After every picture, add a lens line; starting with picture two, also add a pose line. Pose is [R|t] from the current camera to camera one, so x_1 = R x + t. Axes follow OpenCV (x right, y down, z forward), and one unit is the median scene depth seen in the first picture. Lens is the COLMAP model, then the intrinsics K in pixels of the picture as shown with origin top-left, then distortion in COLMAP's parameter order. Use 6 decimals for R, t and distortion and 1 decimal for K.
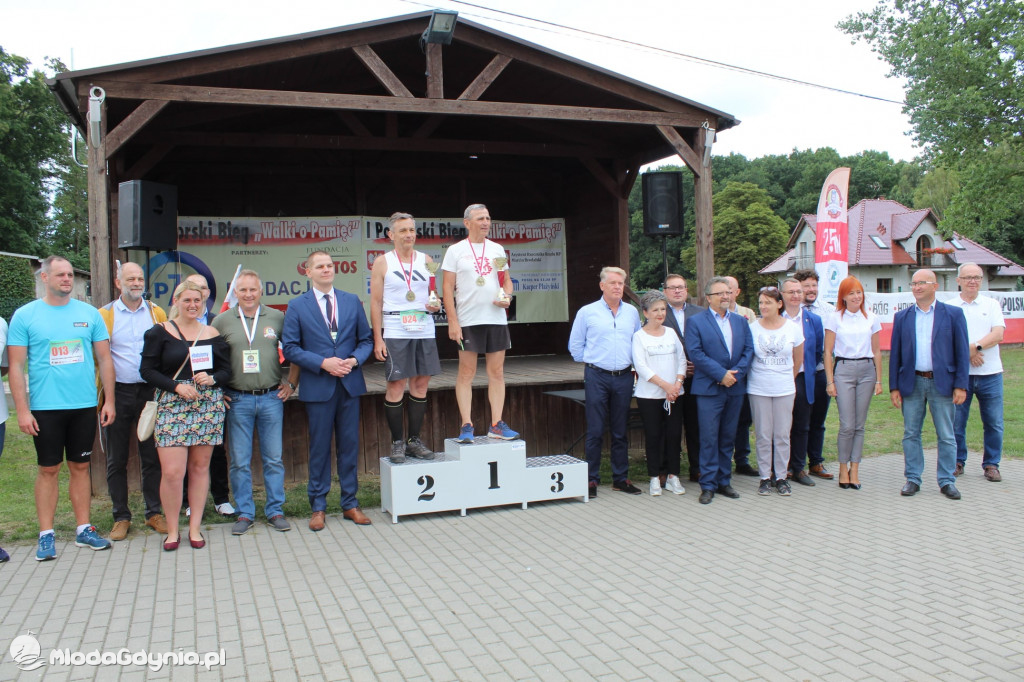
lens RADIAL K [[847.0, 0, 514.3], [0, 847.0, 336.3], [0, 0, 1]] dist [-0.163800, 0.177889]
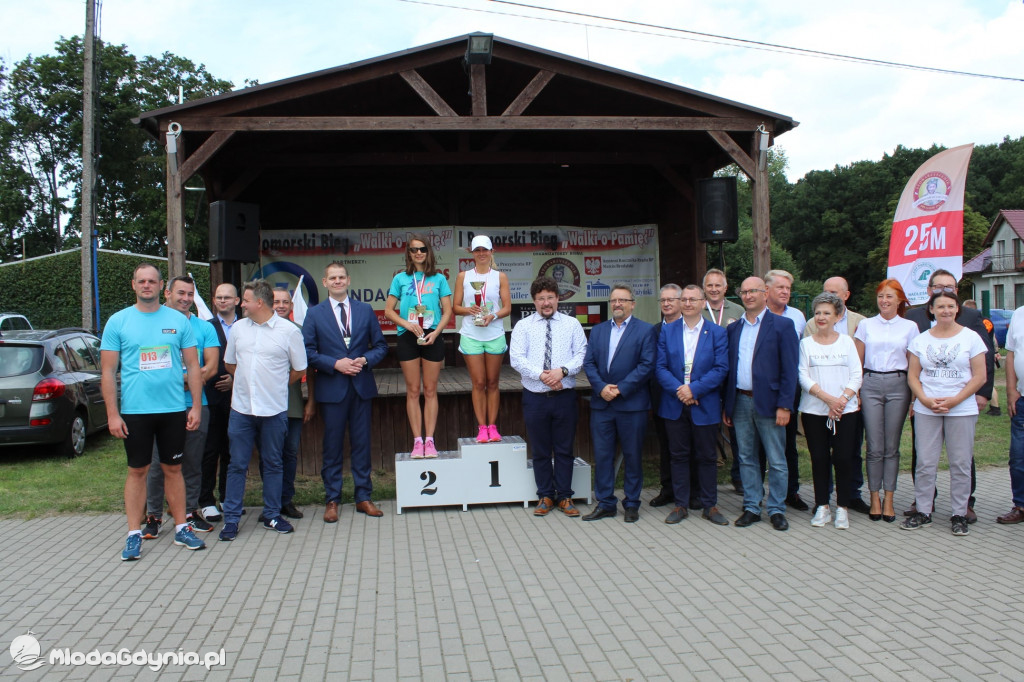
lens RADIAL K [[851.0, 0, 512.1], [0, 851.0, 331.4], [0, 0, 1]] dist [-0.155662, 0.158522]
pose [[0.974163, 0.006004, -0.225765, 0.183611], [-0.008132, 0.999931, -0.008493, -0.003874], [0.225698, 0.010110, 0.974145, -0.023517]]
